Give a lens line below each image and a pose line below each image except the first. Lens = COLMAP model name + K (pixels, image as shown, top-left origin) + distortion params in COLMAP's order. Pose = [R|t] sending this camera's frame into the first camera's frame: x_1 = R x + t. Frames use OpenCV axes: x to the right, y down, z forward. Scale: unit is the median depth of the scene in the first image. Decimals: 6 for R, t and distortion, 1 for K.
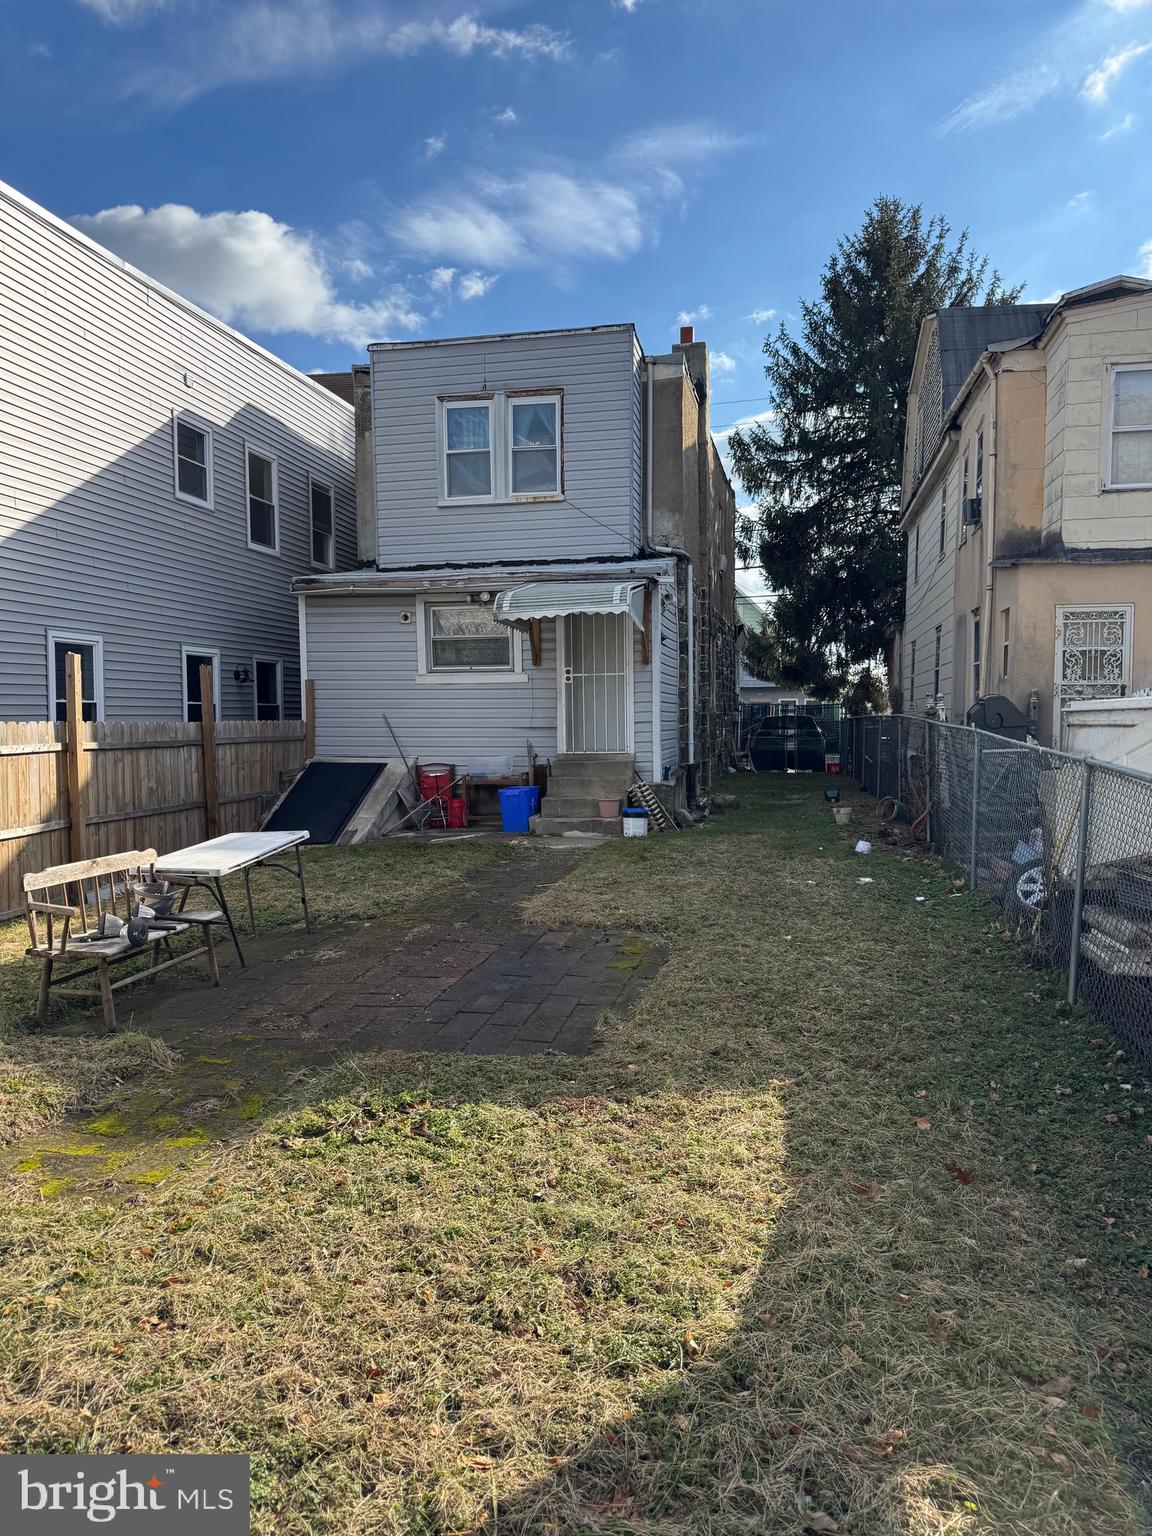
lens RADIAL K [[1003.8, 0, 580.2], [0, 1003.8, 785.1], [0, 0, 1]] dist [0.112924, -0.145619]
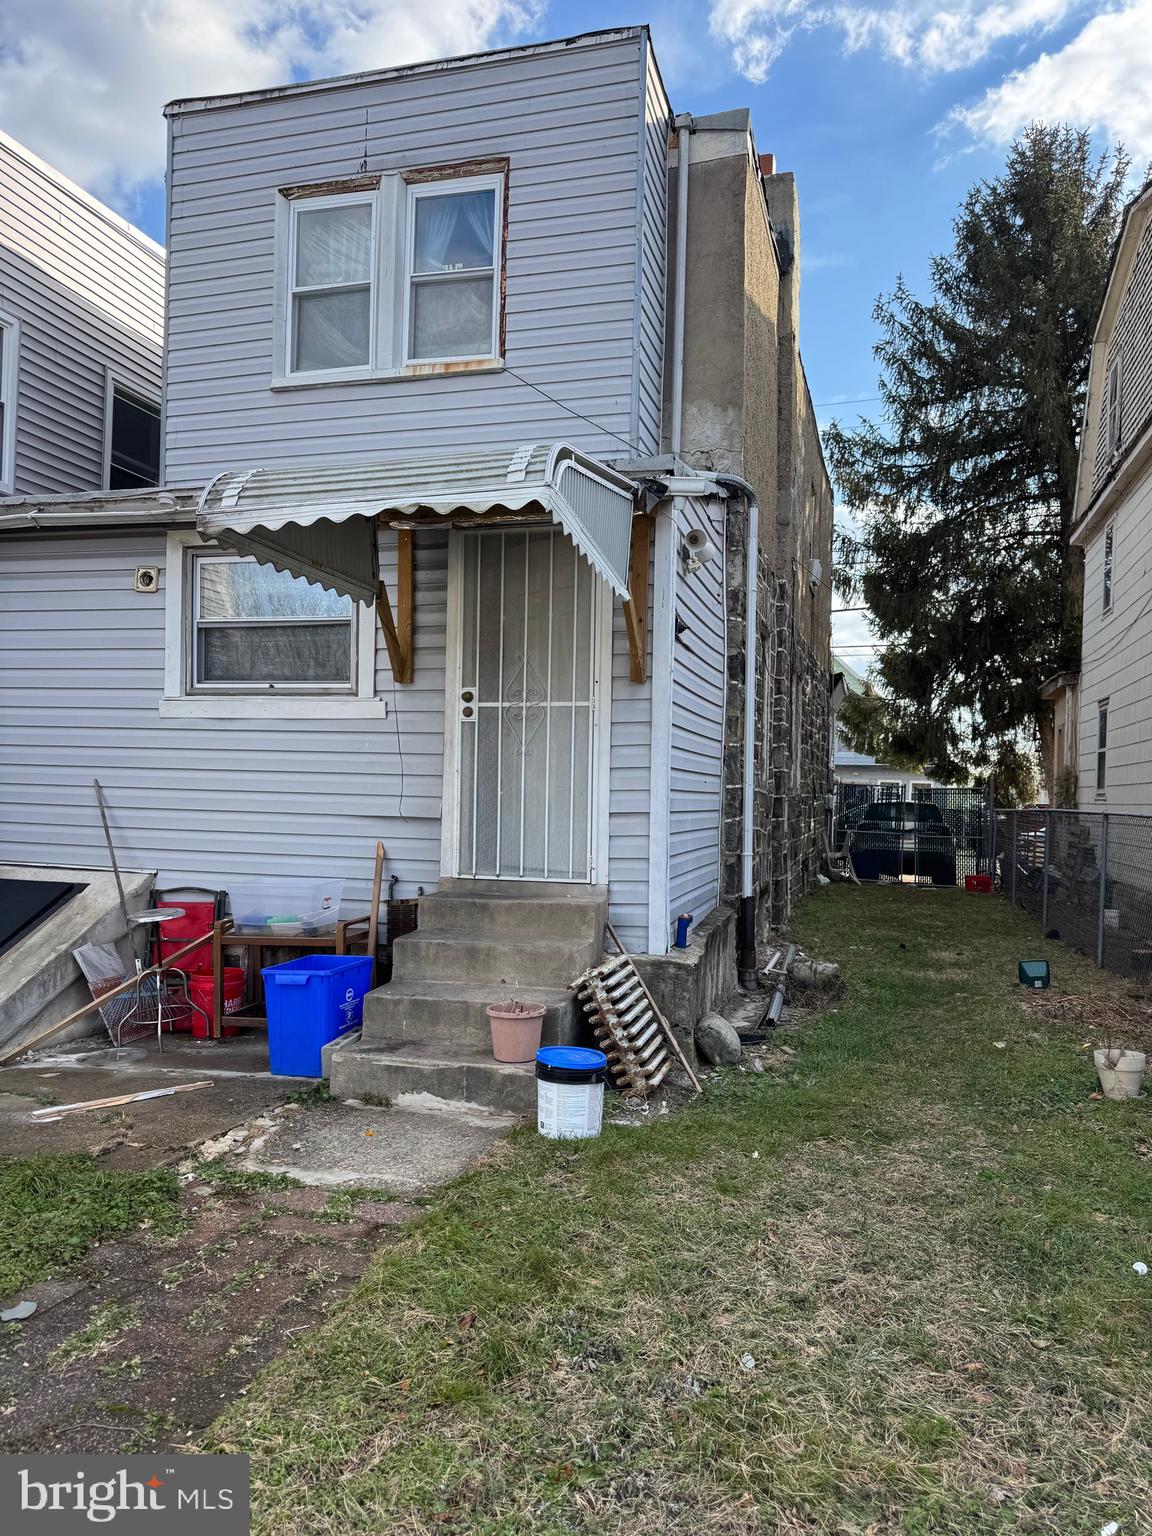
lens RADIAL K [[1095.6, 0, 580.7], [0, 1095.6, 780.4], [0, 0, 1]] dist [0.160401, -0.282150]
pose [[0.997477, 0.029645, -0.064509, 0.061708], [-0.034637, 0.996375, -0.077703, -0.033753], [0.061971, 0.079741, 0.994887, 0.446445]]
